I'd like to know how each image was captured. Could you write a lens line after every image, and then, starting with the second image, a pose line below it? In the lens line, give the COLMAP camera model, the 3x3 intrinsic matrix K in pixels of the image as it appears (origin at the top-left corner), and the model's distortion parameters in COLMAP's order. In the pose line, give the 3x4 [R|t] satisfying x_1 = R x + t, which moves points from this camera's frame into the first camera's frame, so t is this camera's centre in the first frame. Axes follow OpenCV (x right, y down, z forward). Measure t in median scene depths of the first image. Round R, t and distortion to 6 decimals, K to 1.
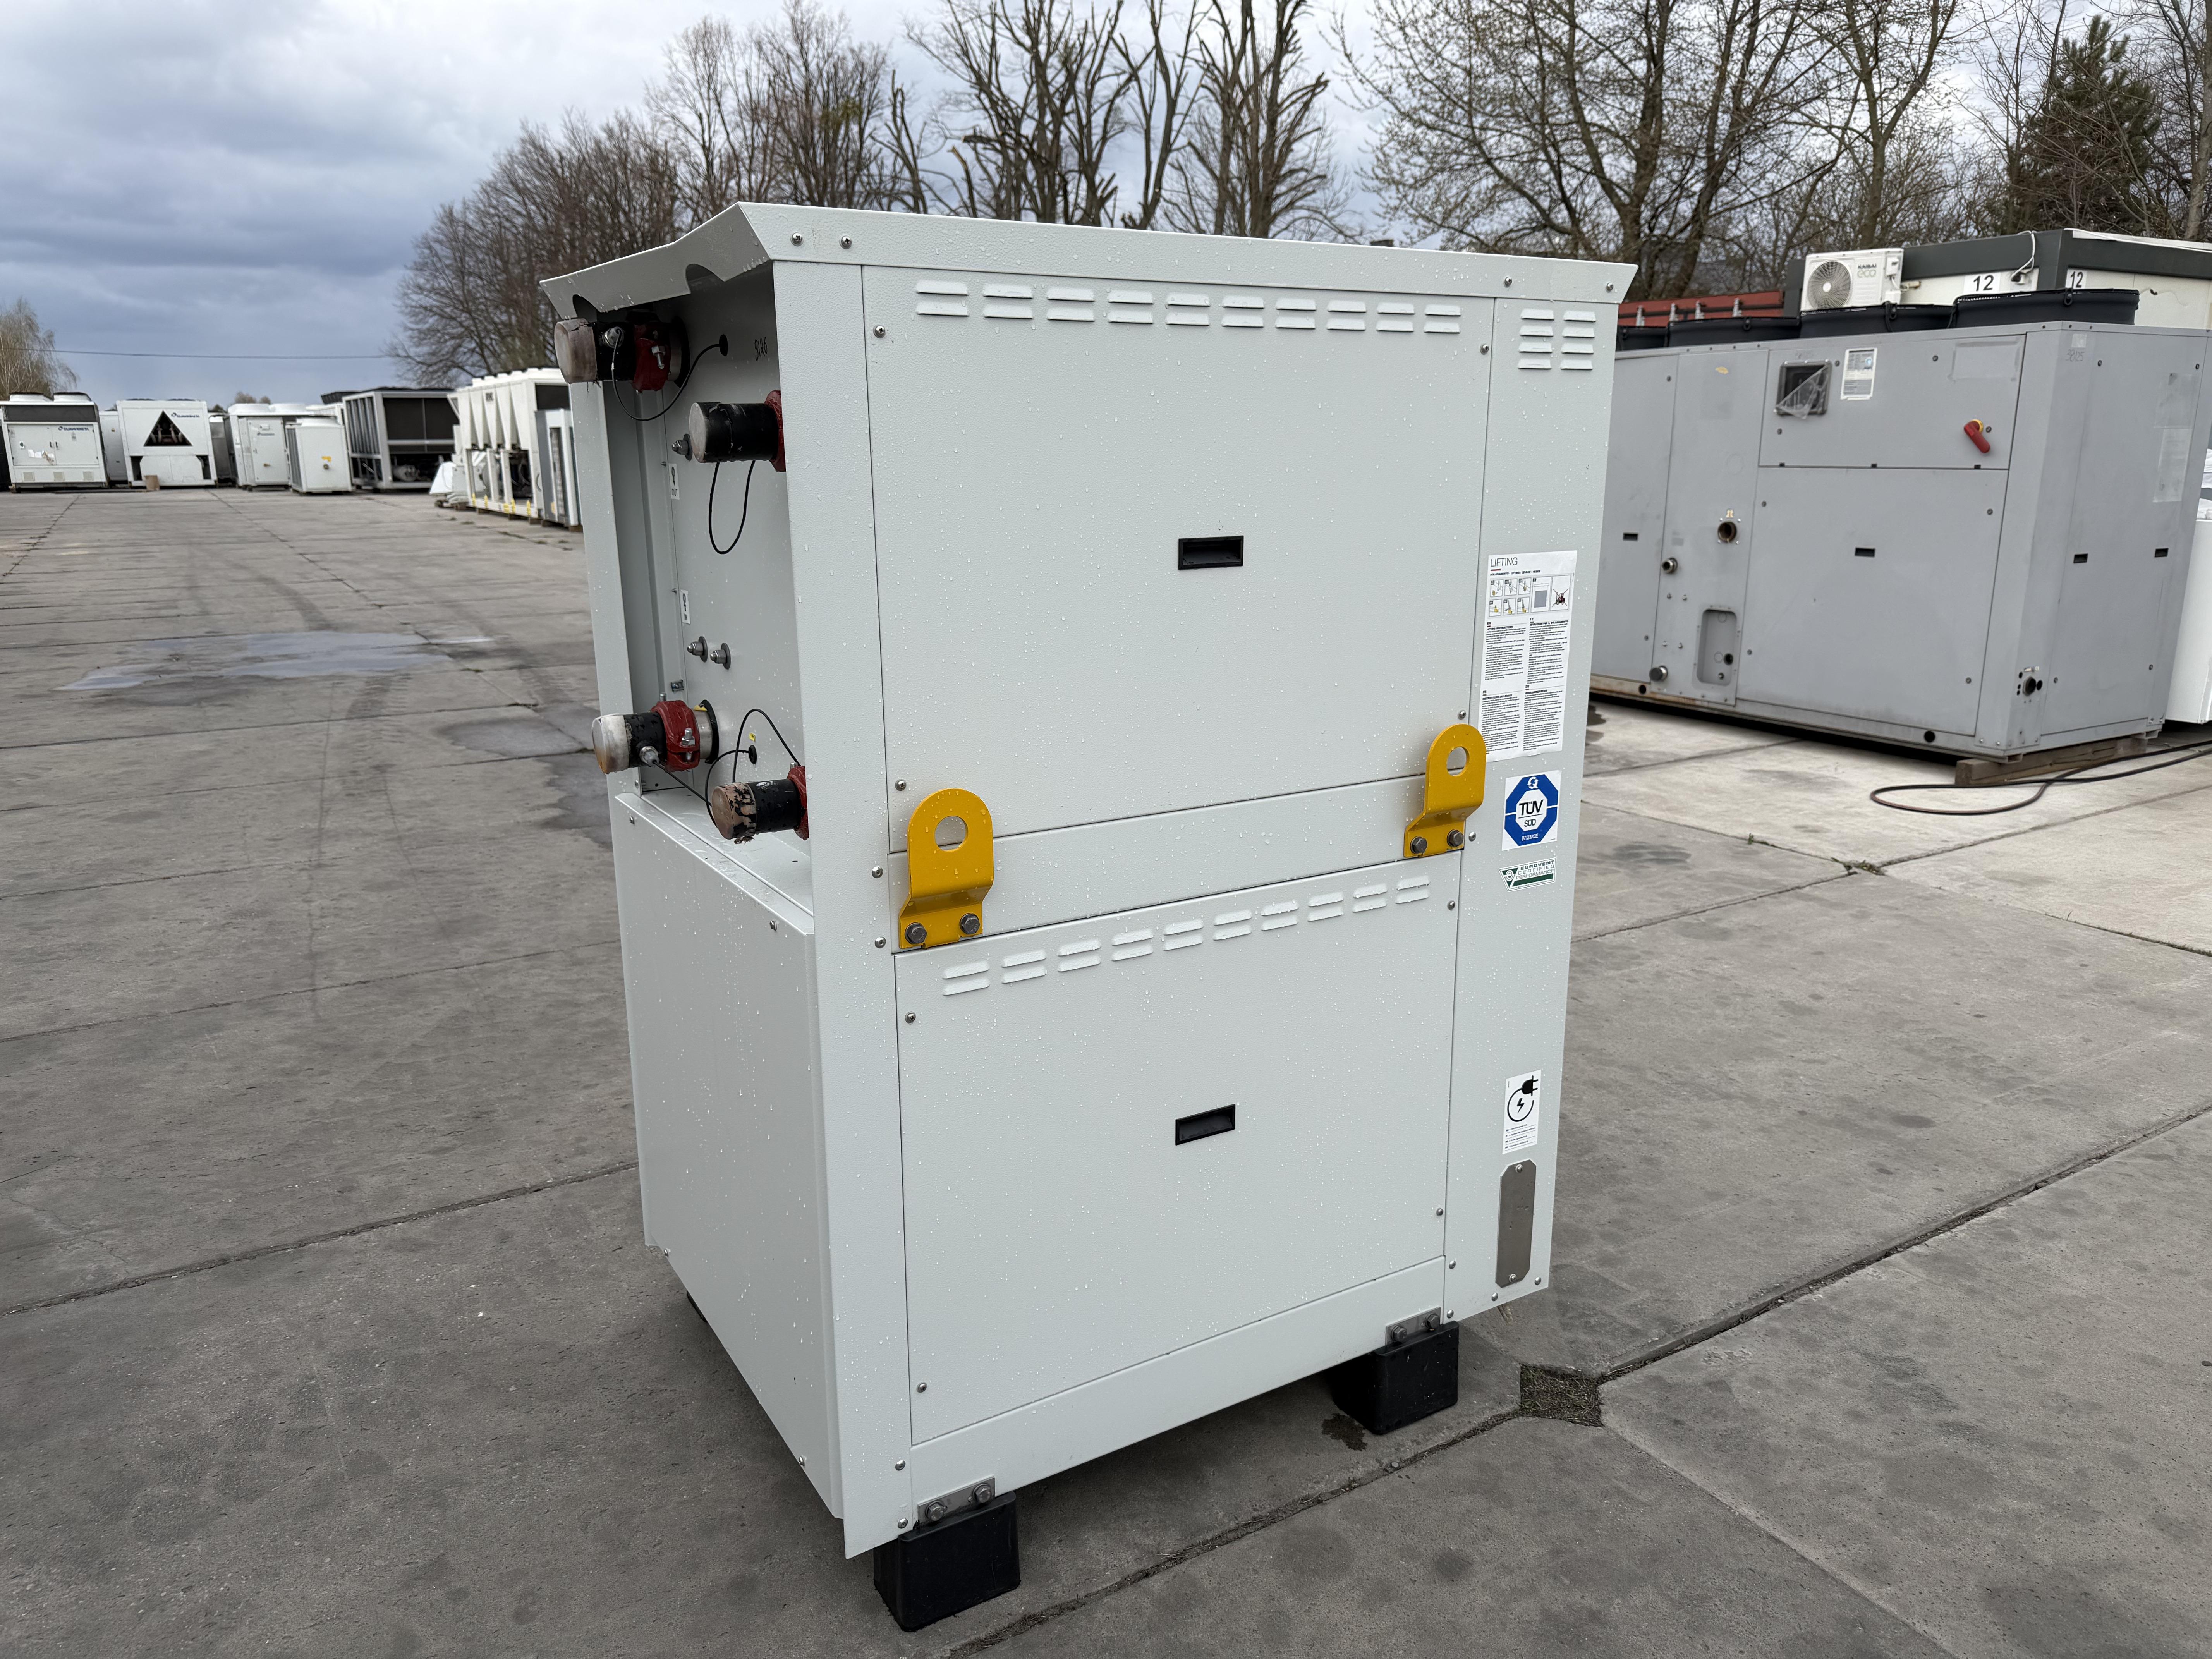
lens RADIAL K [[1576.5, 0, 1106.0], [0, 1576.5, 829.5], [0, 0, 1]] dist [-0.001889, -0.004244]
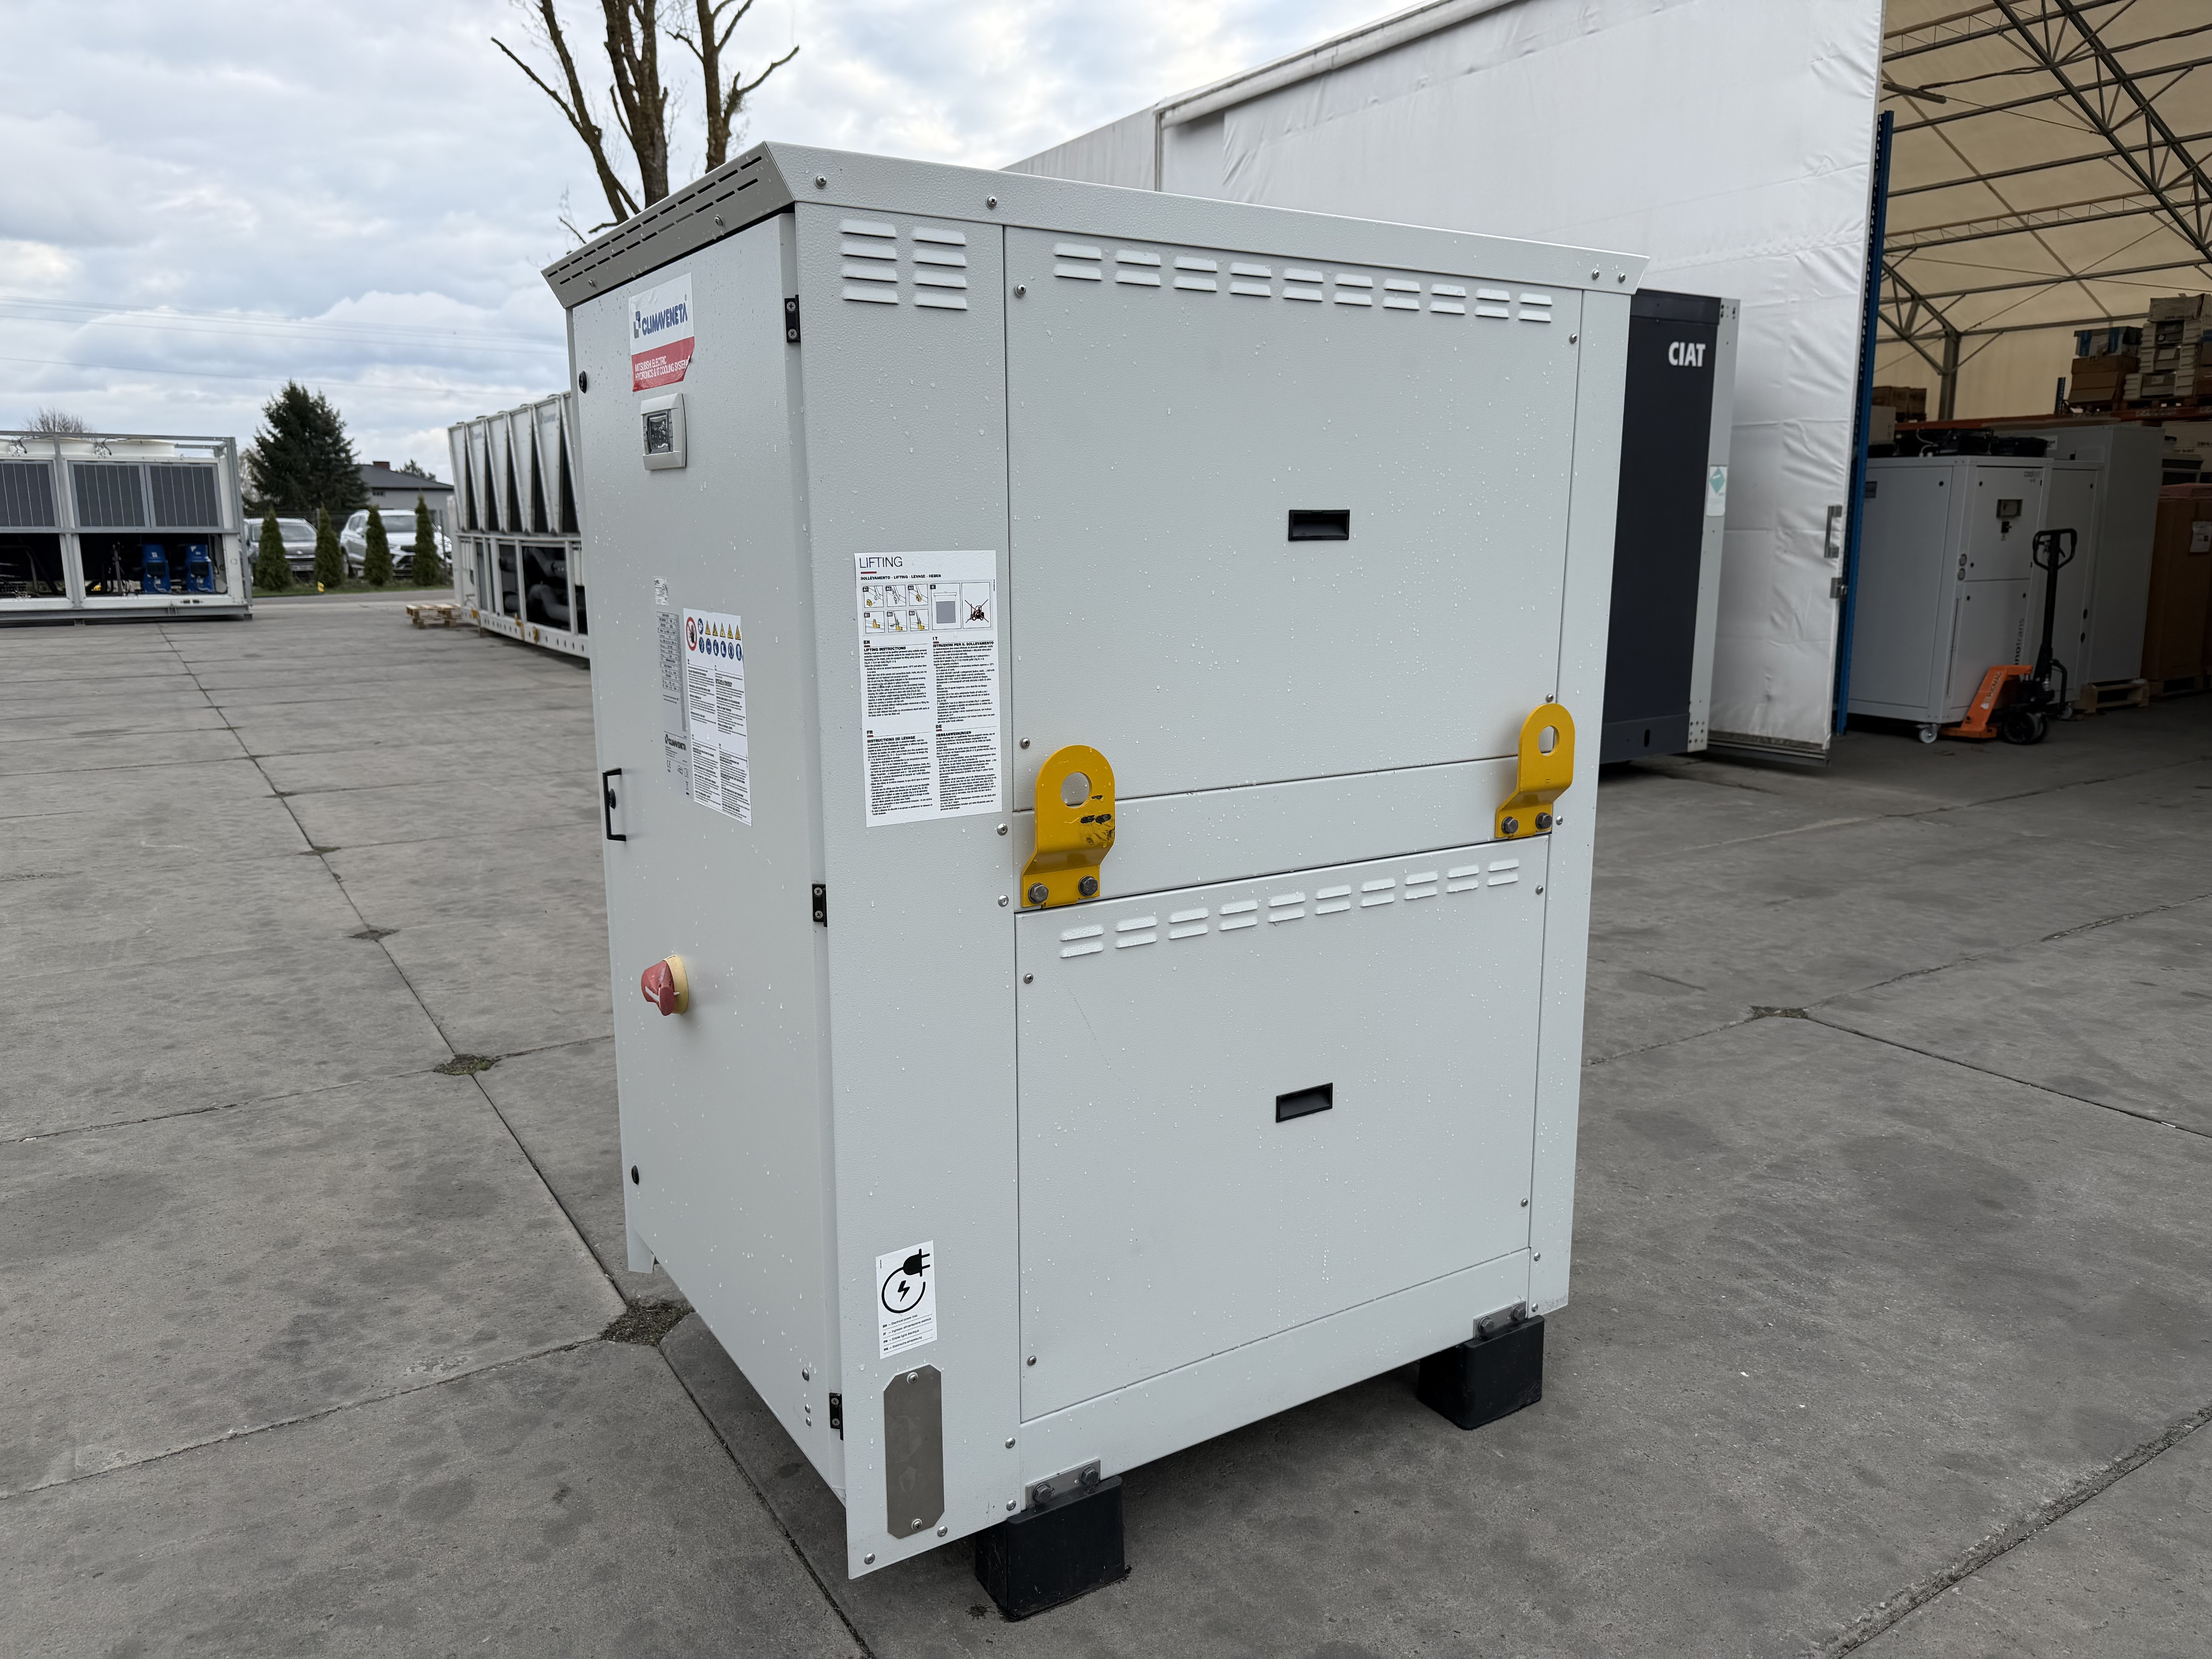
lens RADIAL K [[1563.8, 0, 1114.7], [0, 1563.8, 835.9], [0, 0, 1]] dist [0.043171, -0.060824]
pose [[-0.999588, 0.011838, -0.026163, -0.008142], [-0.000574, 0.902649, 0.430377, -0.389546], [0.028711, 0.430215, -0.902270, 1.758807]]
